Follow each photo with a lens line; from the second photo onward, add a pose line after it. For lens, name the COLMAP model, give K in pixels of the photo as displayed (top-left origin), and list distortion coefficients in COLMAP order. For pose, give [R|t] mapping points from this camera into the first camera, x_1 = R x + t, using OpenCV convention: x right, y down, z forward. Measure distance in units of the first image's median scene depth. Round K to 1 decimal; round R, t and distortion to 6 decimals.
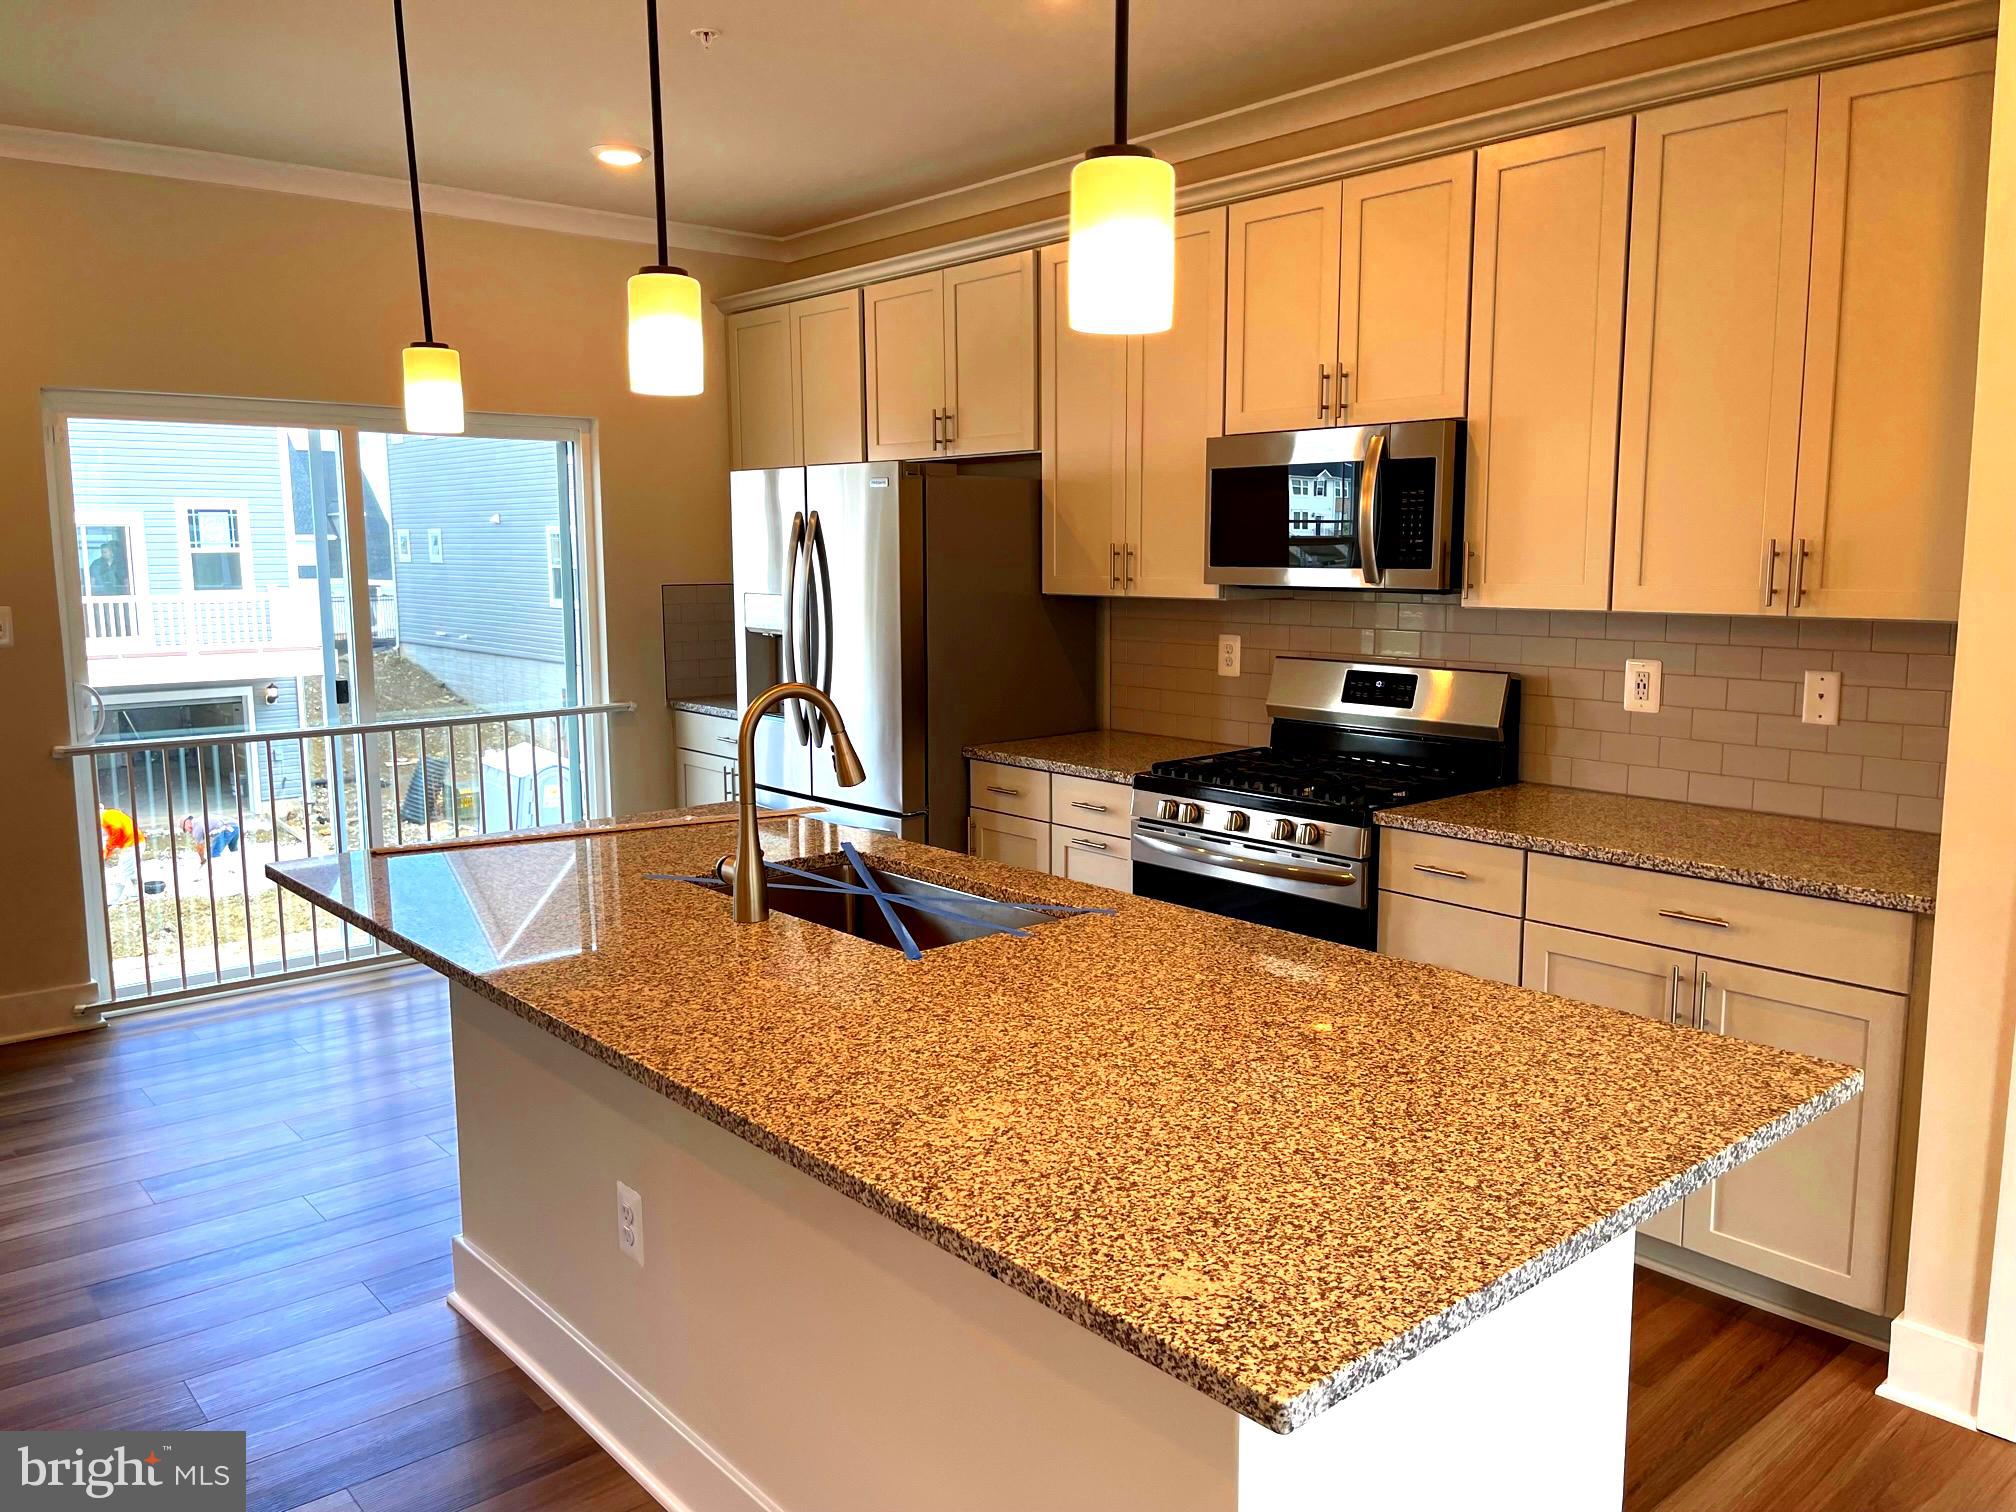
lens RADIAL K [[1508.9, 0, 1008.0], [0, 1508.9, 756.0], [0, 0, 1]] dist [-0.002571, -0.002265]
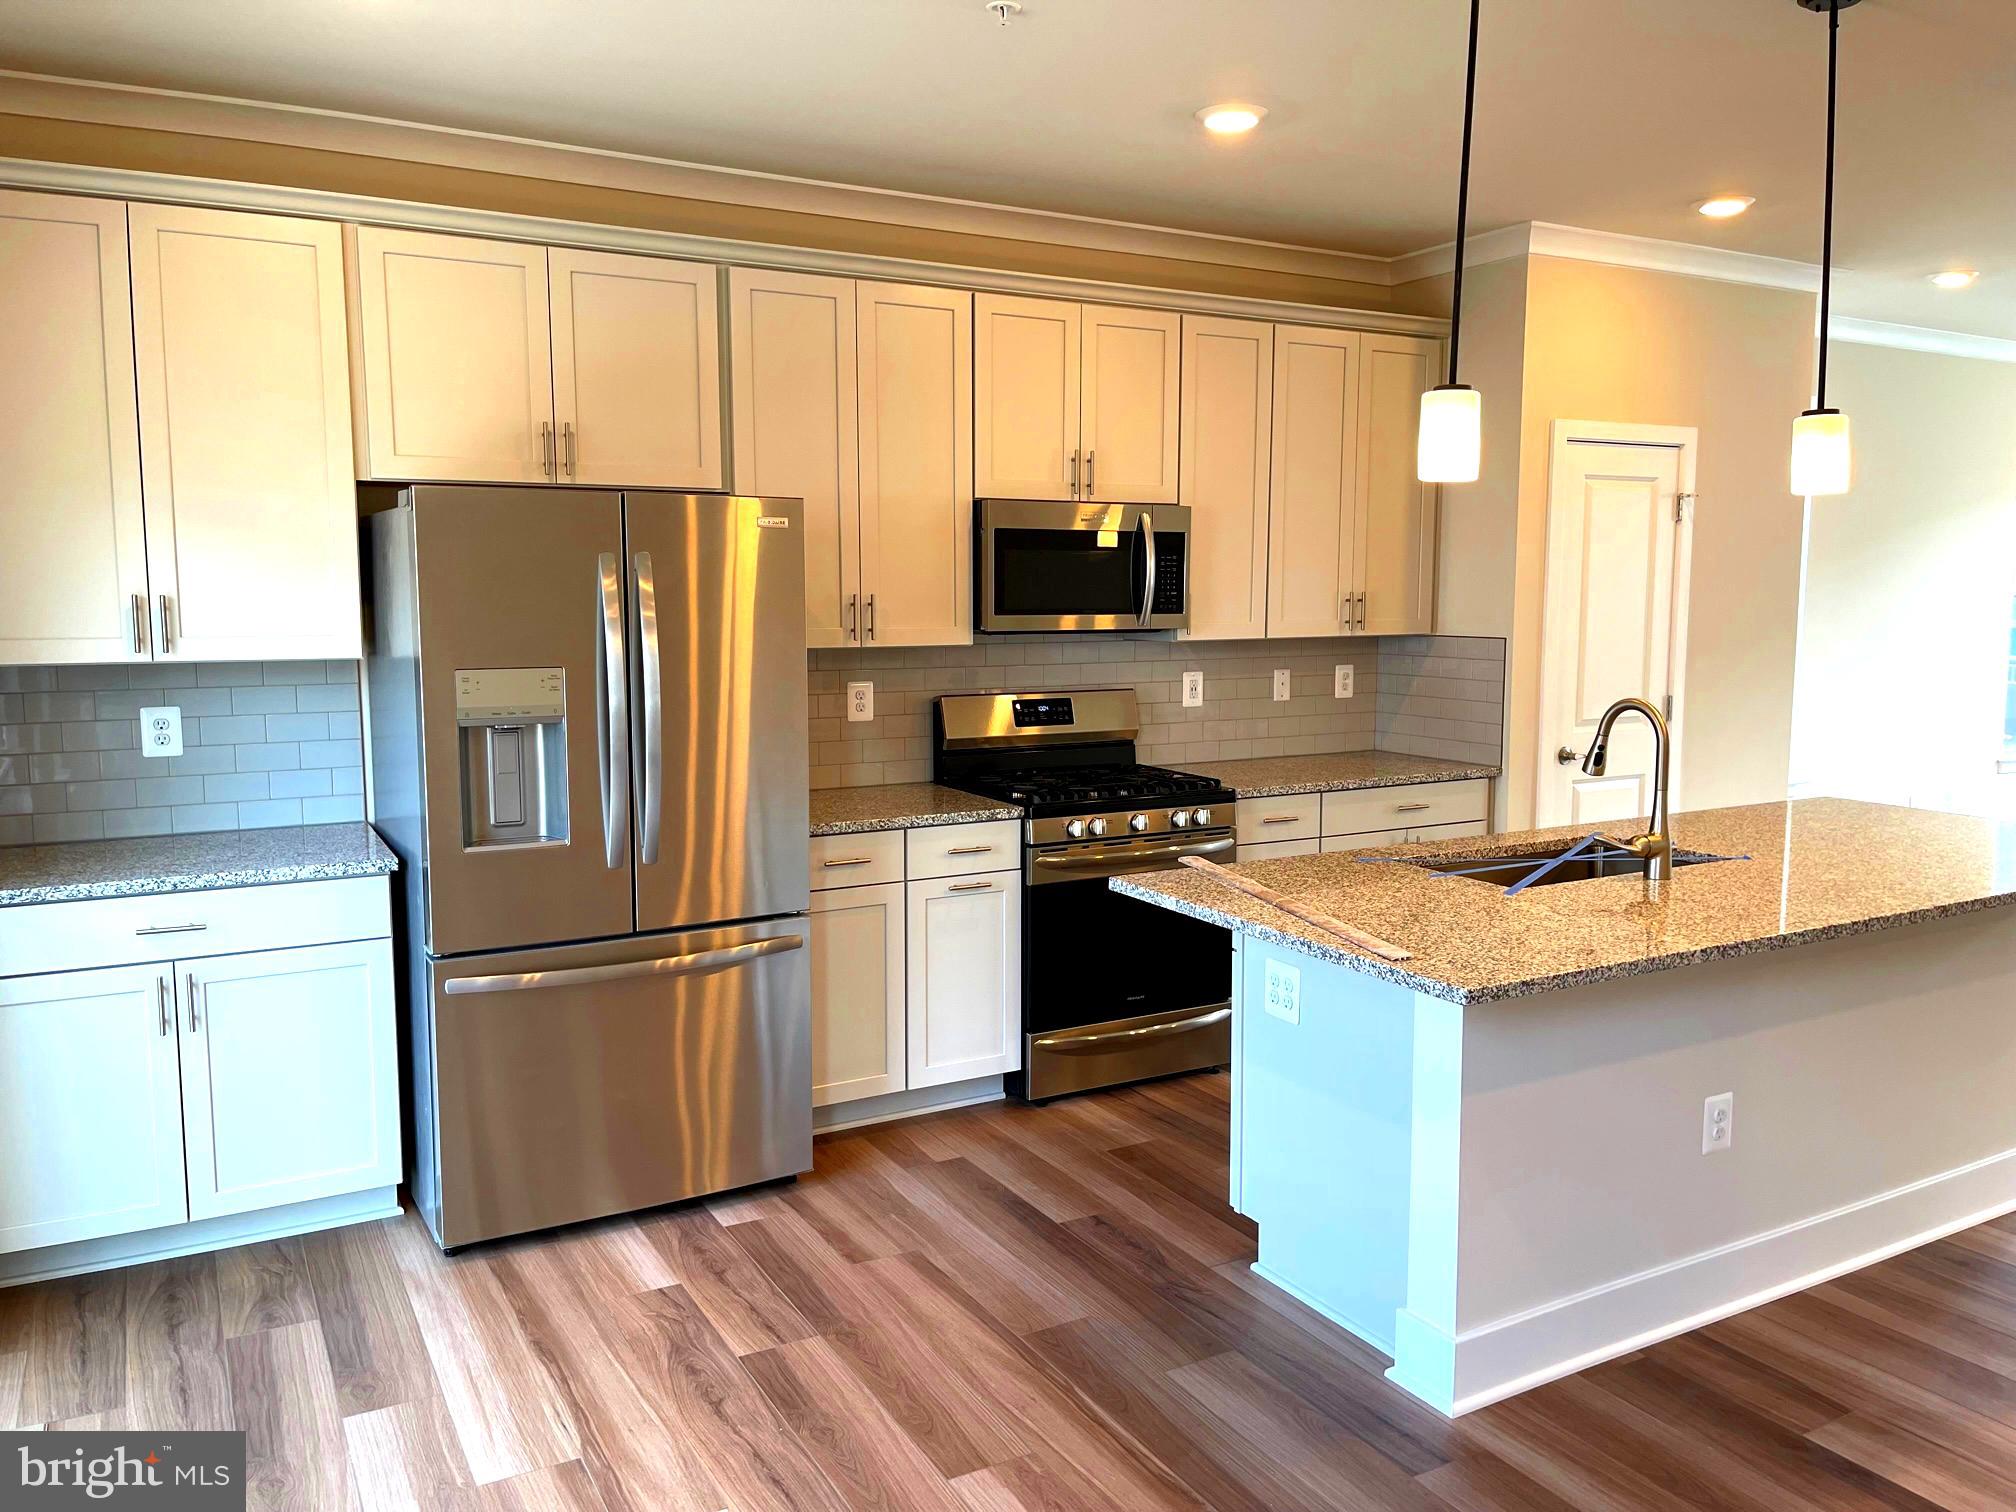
lens RADIAL K [[1508.9, 0, 1008.0], [0, 1508.9, 756.0], [0, 0, 1]] dist [-0.002571, -0.002265]
pose [[0.194916, -0.105889, 0.975087, -1.061738], [0.134960, 0.987594, 0.080269, -0.123552], [-0.971490, 0.115952, 0.206789, 0.859973]]
